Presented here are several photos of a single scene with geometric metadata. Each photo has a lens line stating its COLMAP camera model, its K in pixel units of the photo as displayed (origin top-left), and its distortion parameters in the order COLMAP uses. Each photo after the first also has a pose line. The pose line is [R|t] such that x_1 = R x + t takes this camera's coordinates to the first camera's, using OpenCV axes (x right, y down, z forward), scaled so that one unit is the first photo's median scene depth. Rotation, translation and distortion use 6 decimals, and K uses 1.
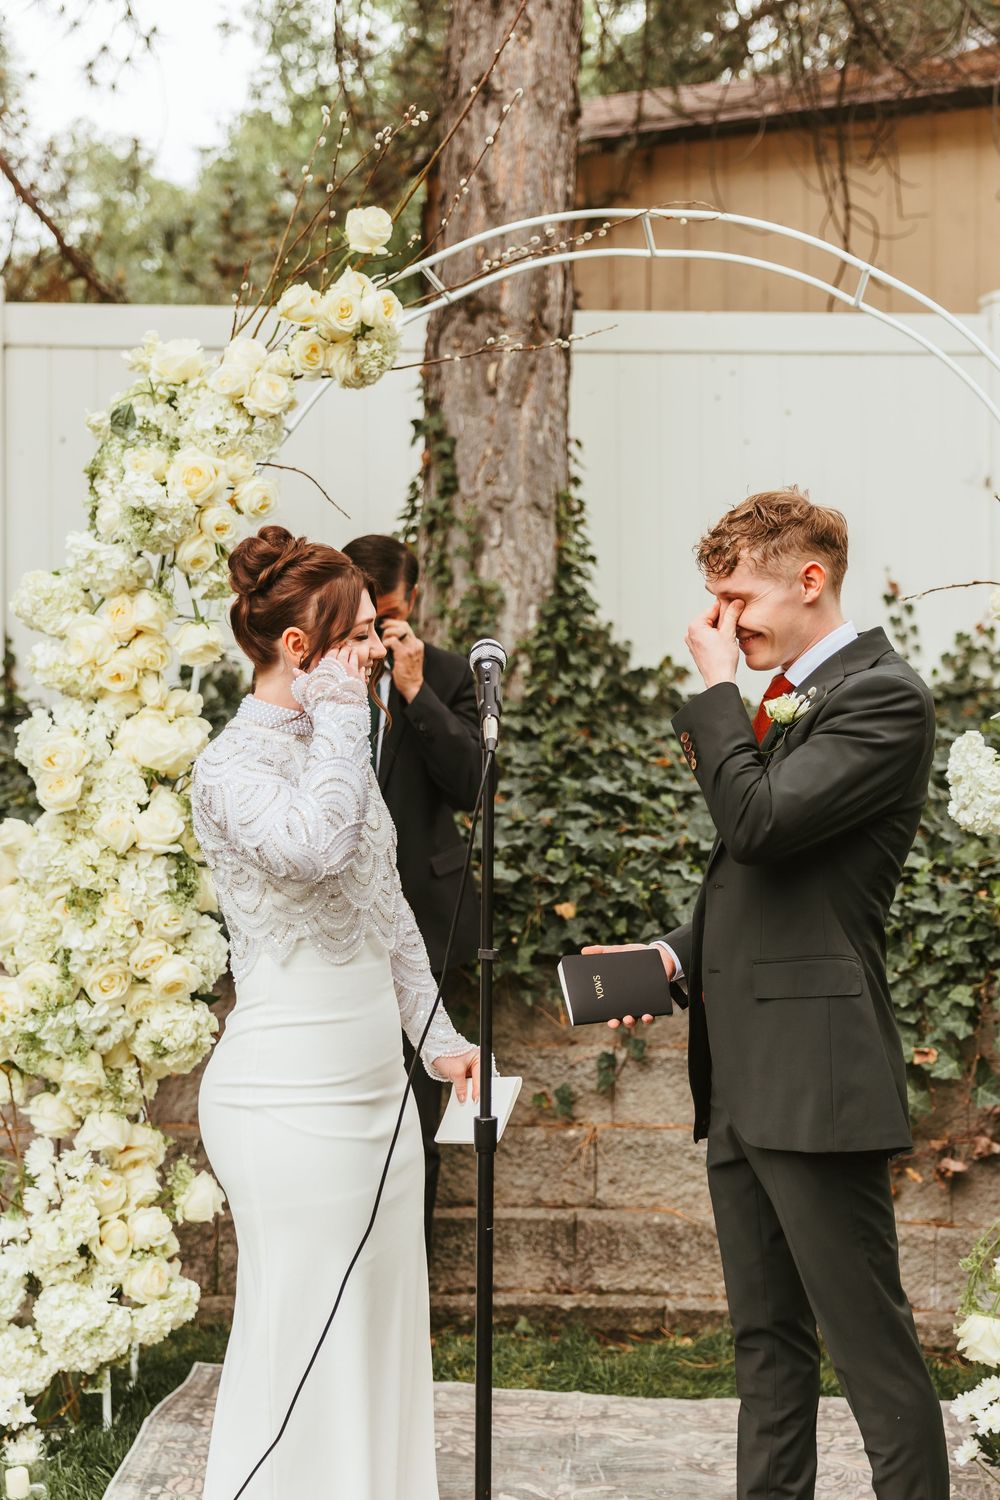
lens RADIAL K [[2372.0, 0, 500.0], [0, 2372.0, 750.0], [0, 0, 1]] dist [0.008692, 0.075840]
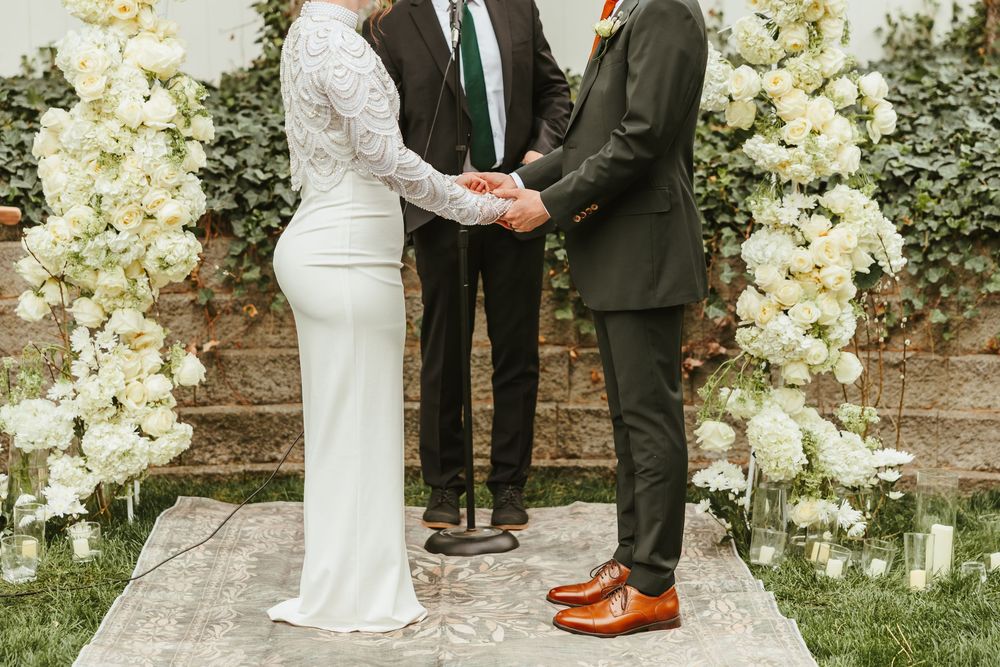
lens RADIAL K [[1956.4, 0, 500.0], [0, 1956.4, 333.5], [0, 0, 1]] dist [0.058022, 0.296820]
pose [[0.995670, -0.023209, 0.090018, -0.045252], [0.014237, 0.994980, 0.099054, 0.050885], [-0.091865, -0.097344, 0.991002, -0.230431]]
